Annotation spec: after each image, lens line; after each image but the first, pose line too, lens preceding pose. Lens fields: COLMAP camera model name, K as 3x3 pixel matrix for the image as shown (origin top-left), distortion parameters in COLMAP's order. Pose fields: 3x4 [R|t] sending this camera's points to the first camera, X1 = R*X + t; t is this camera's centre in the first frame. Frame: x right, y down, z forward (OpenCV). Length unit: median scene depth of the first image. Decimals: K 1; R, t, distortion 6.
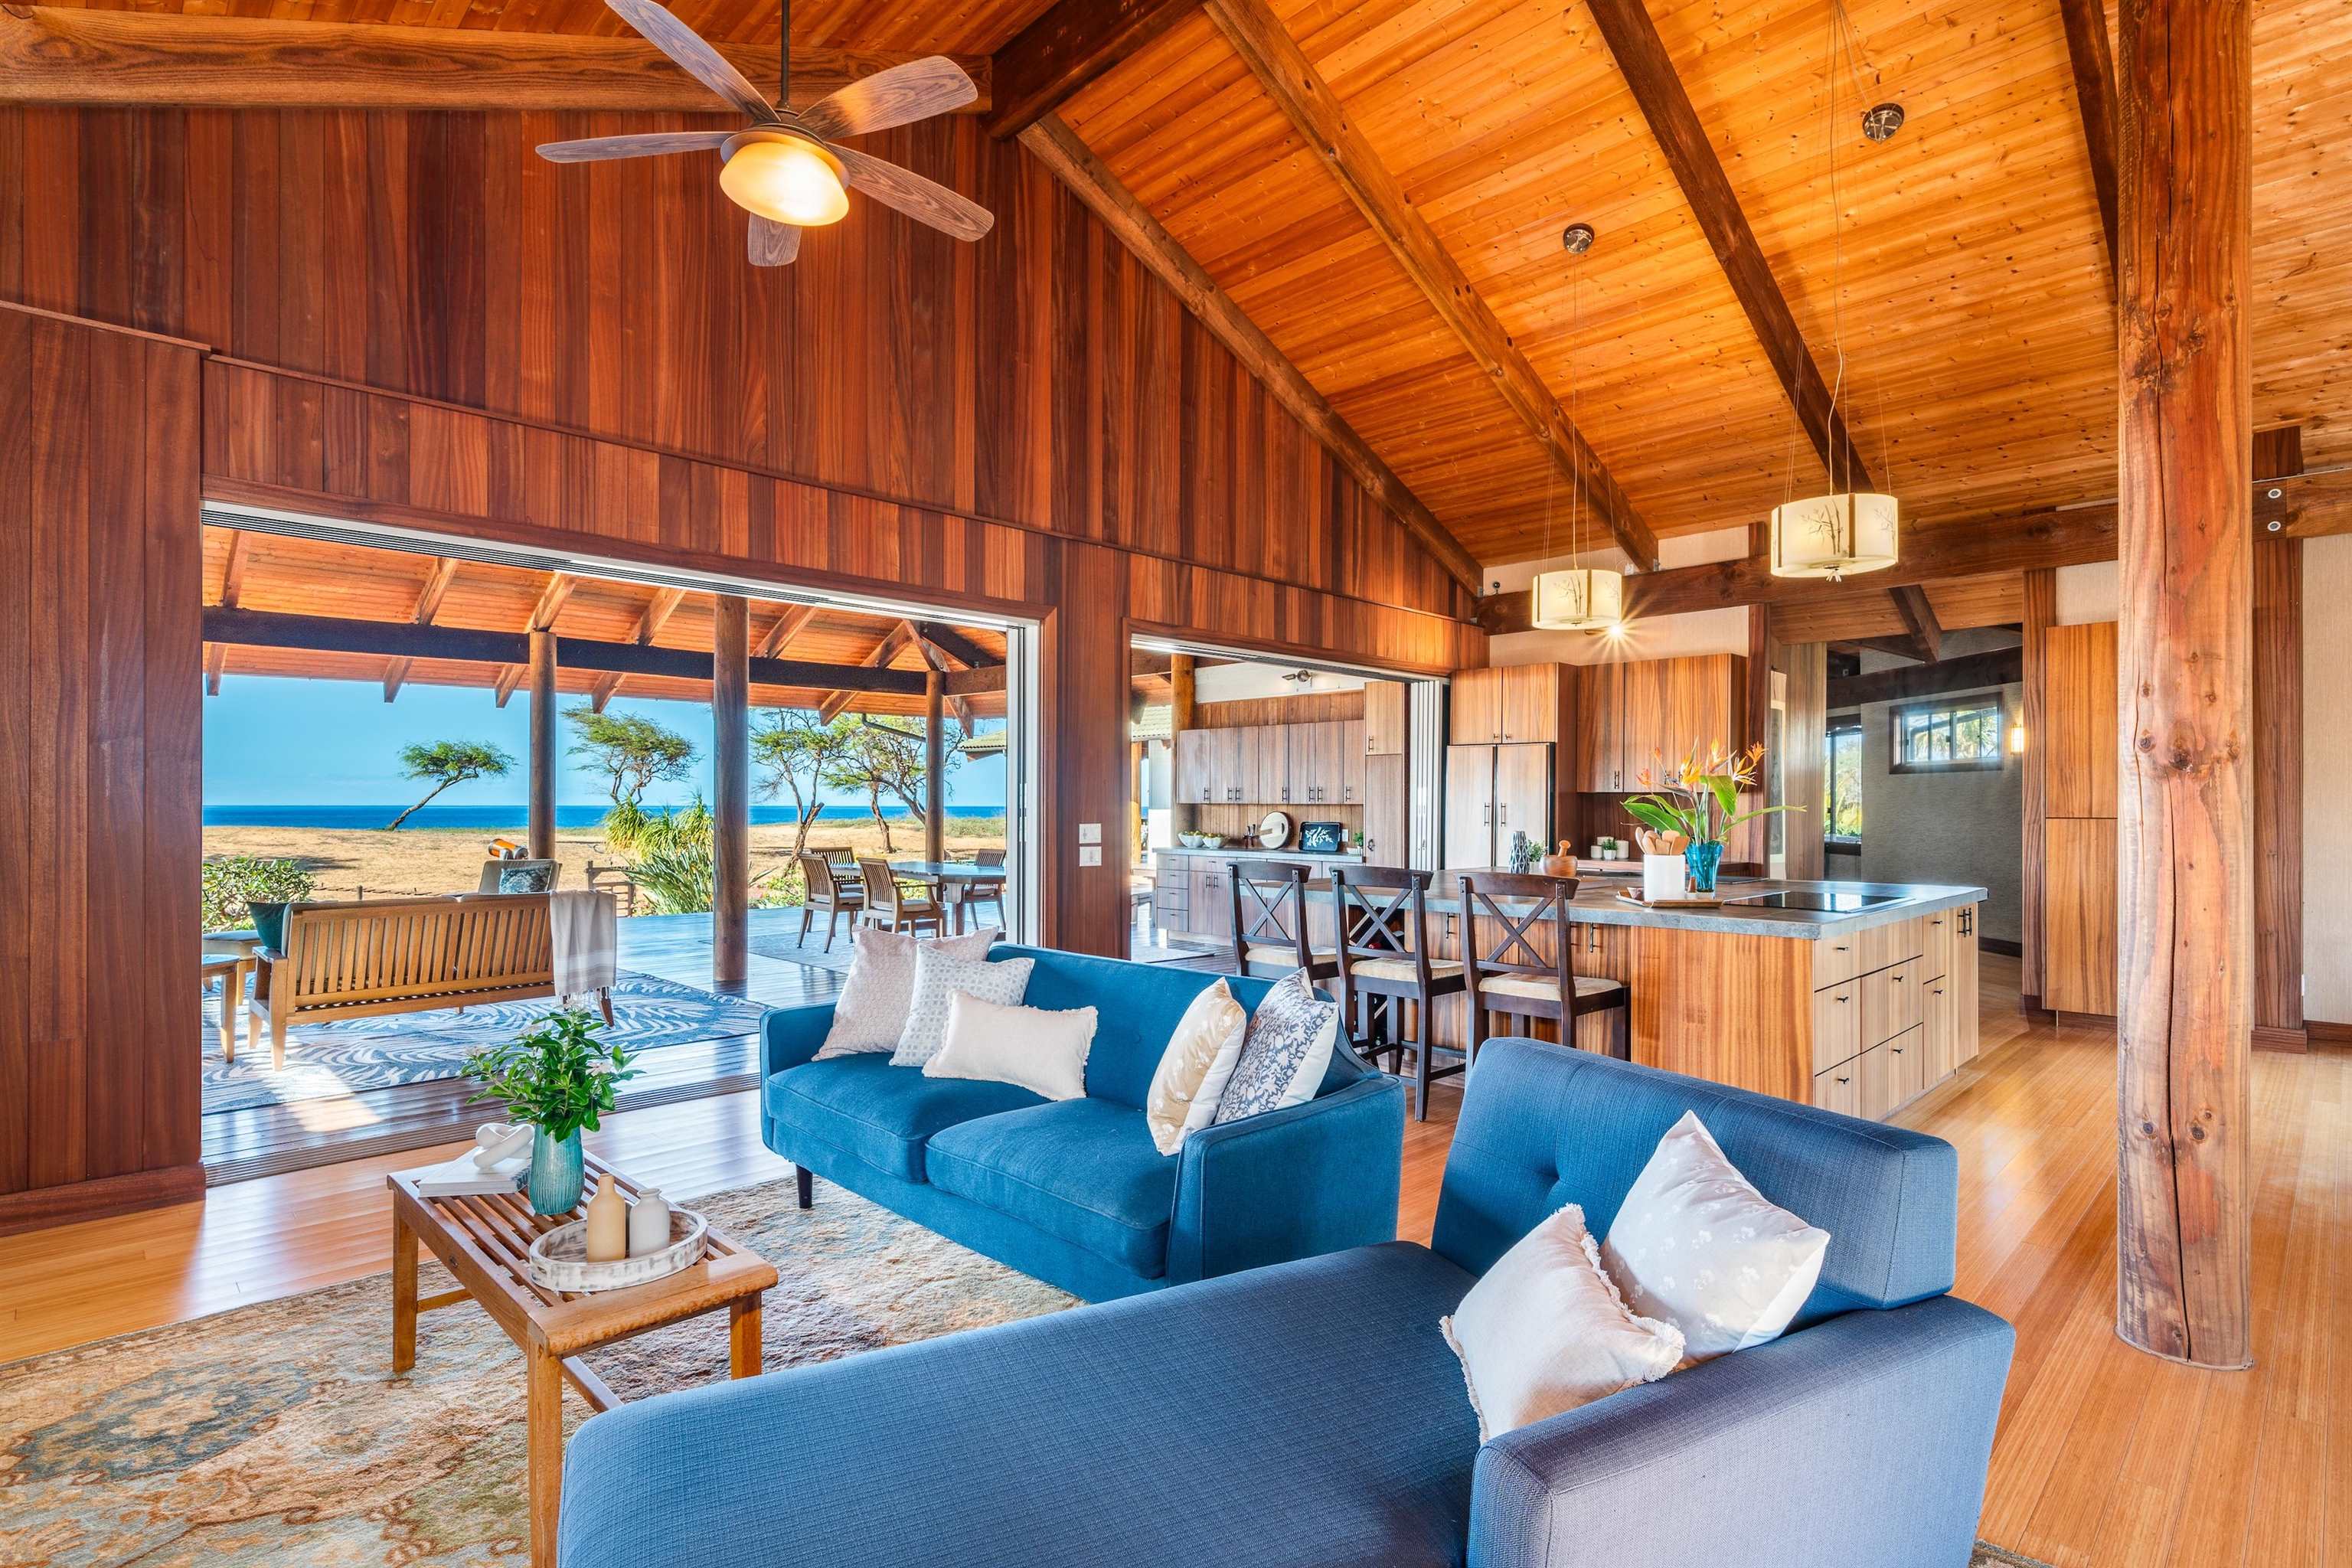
lens RADIAL K [[1159.1, 0, 1180.2], [0, 1159.1, 806.4], [0, 0, 1]] dist [0.000819, -0.000195]
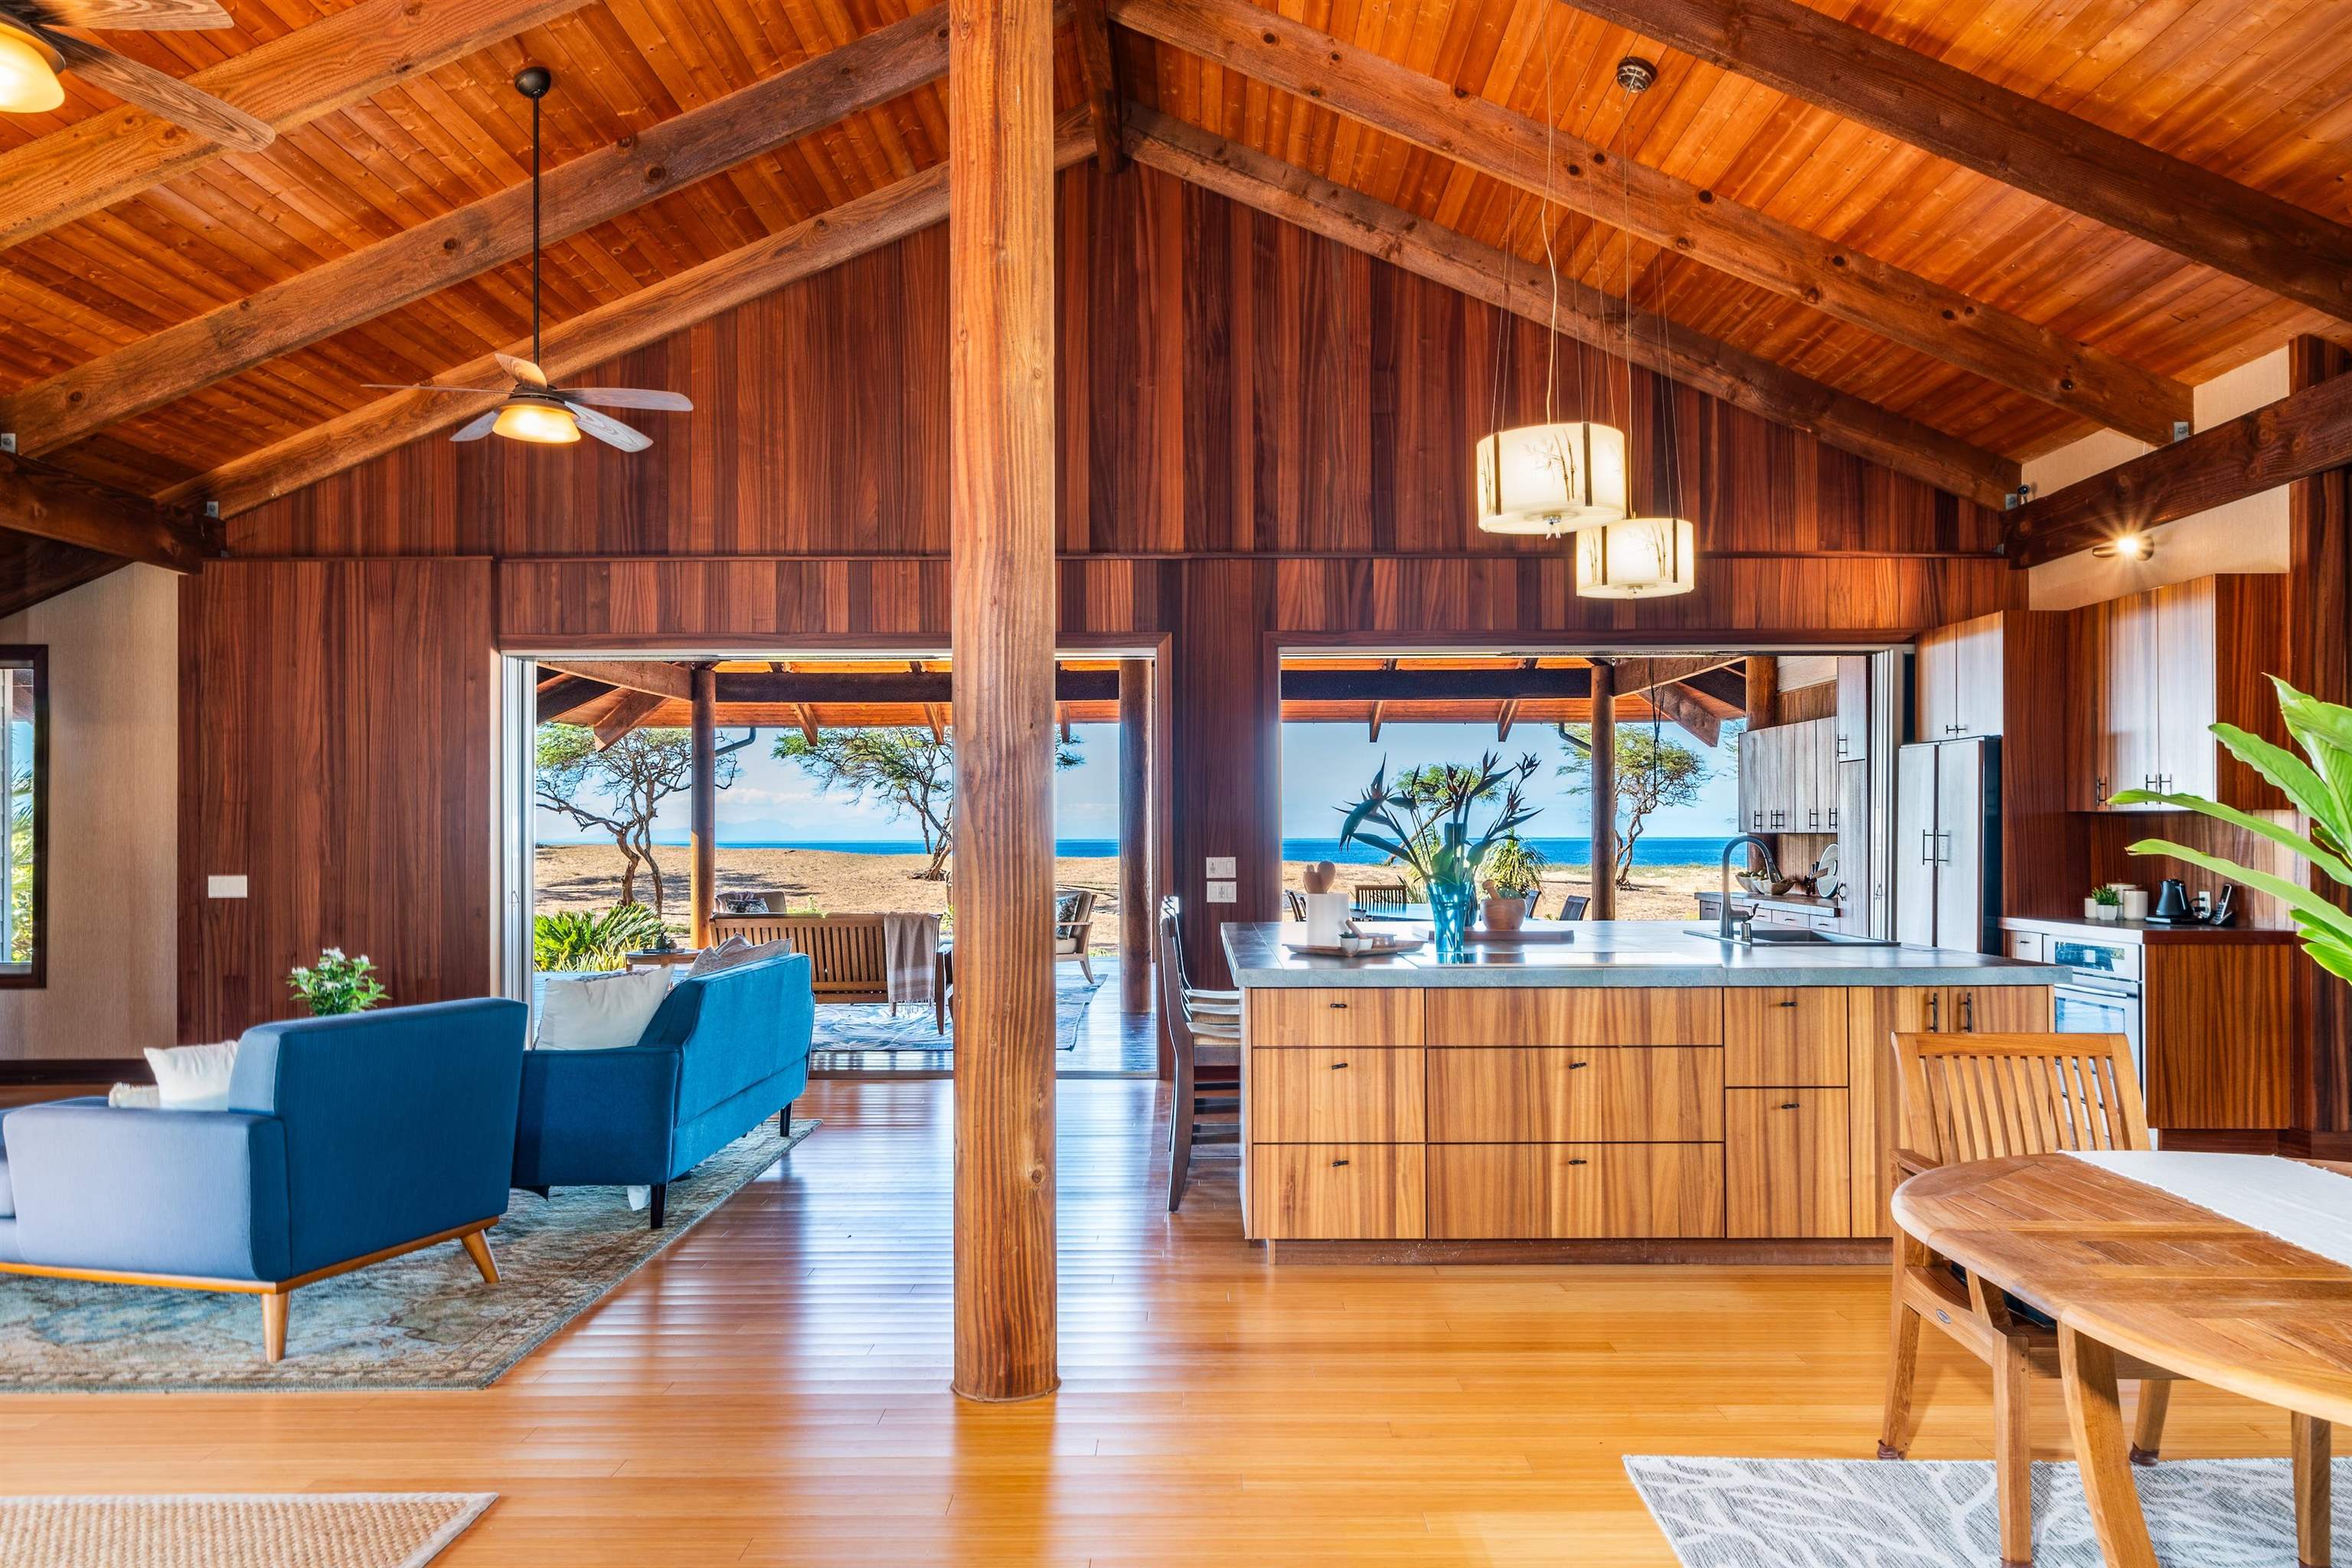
lens RADIAL K [[1598.7, 0, 1182.2], [0, 1598.7, 830.3], [0, 0, 1]] dist [-0.004069, -0.001446]
pose [[0.706450, -0.007684, -0.707721, 0.773404], [0.004870, 0.999970, -0.005996, 0.000458], [0.707746, 0.000789, 0.706467, 0.061914]]
